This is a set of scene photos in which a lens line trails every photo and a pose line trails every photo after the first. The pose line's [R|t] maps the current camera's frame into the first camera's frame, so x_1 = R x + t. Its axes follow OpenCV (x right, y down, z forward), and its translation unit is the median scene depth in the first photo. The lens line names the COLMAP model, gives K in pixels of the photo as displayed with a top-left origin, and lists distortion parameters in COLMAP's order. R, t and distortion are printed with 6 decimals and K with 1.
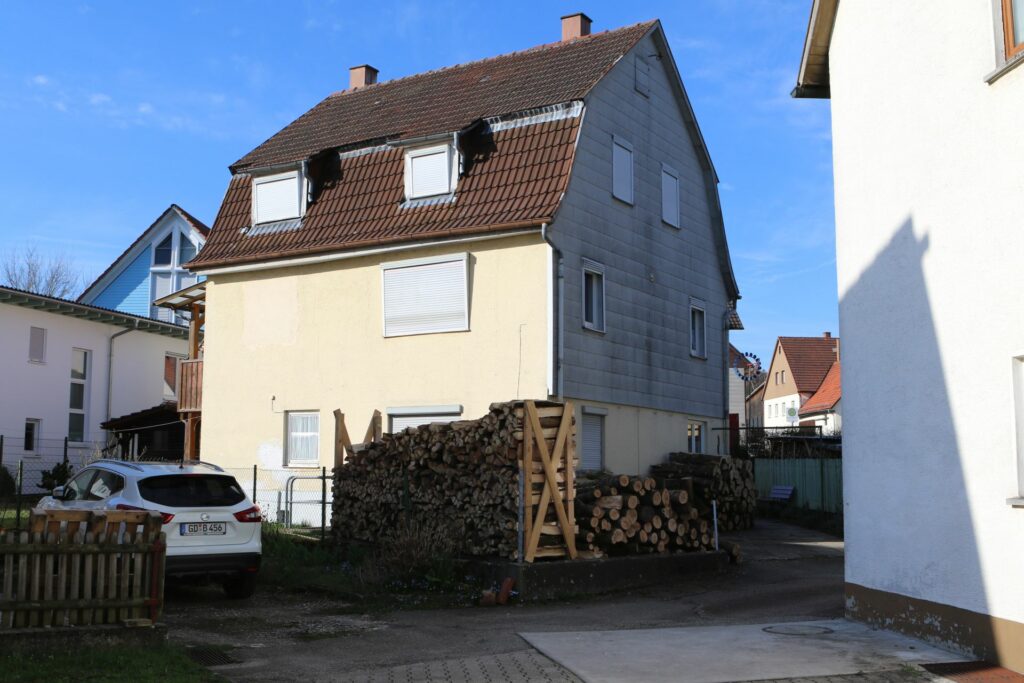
lens RADIAL K [[1132.4, 0, 511.6], [0, 1132.4, 338.6], [0, 0, 1]] dist [-0.077303, 0.000000]
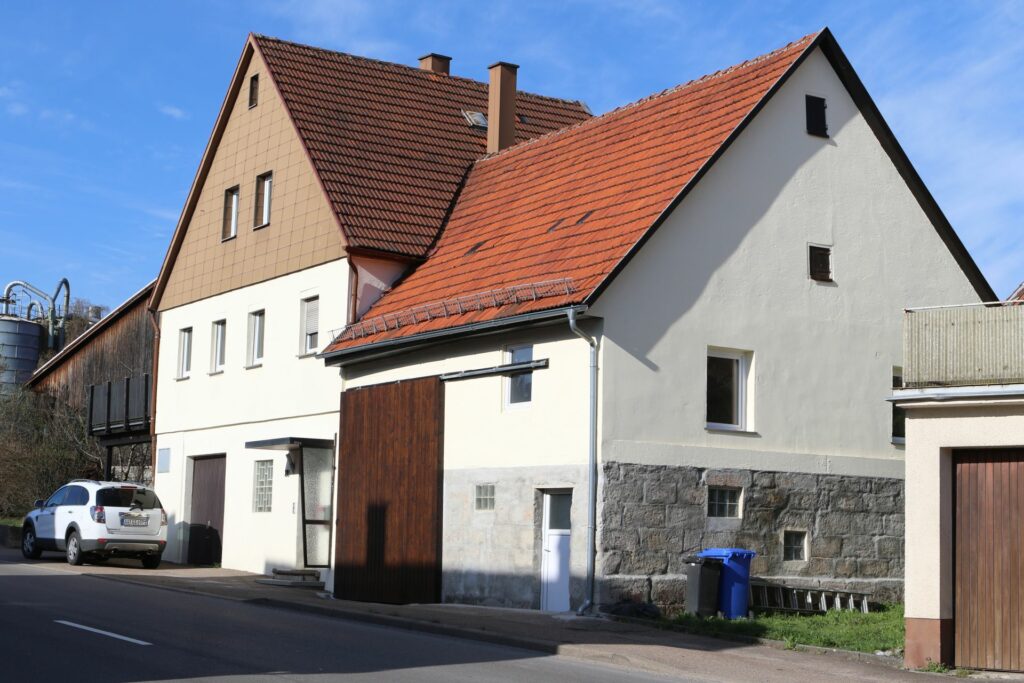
lens RADIAL K [[1661.0, 0, 511.9], [0, 1661.0, 340.6], [0, 0, 1]] dist [-0.083890, 0.000000]
pose [[0.886471, 0.076704, 0.456383, 0.138537], [-0.077864, 0.996831, -0.016294, 0.066630], [-0.456187, -0.021092, 0.889634, 0.700325]]
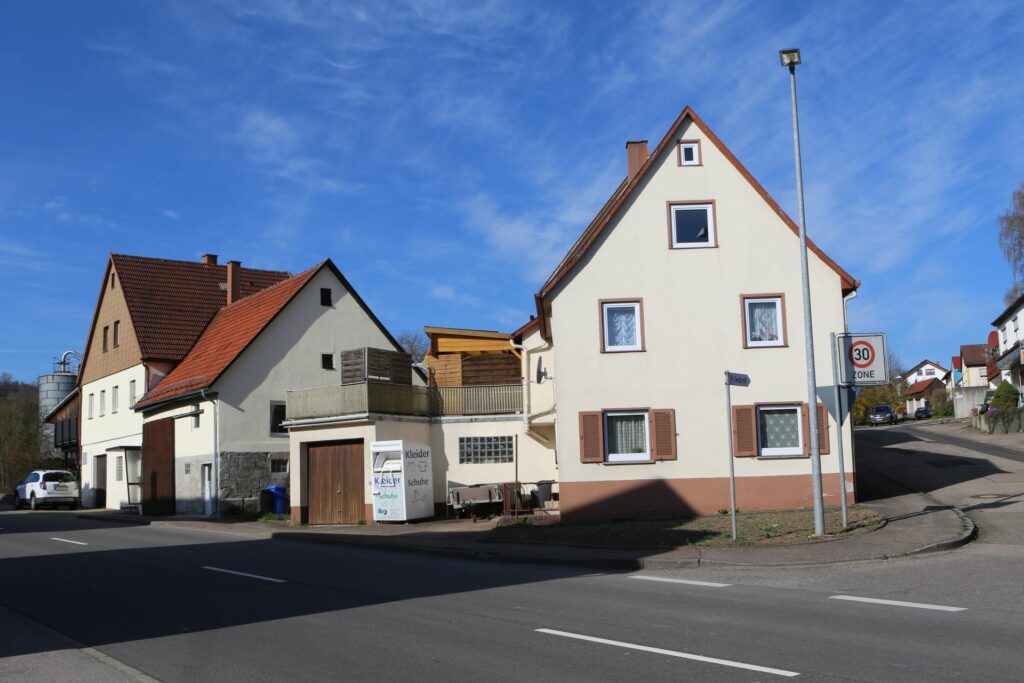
lens RADIAL K [[1132.4, 0, 513.3], [0, 1132.4, 344.7], [0, 0, 1]] dist [-0.077303, 0.000000]
pose [[0.864861, 0.039521, 0.500453, 0.151946], [-0.028067, 0.999144, -0.030398, 0.050525], [-0.501226, 0.012244, 0.865230, 0.511631]]
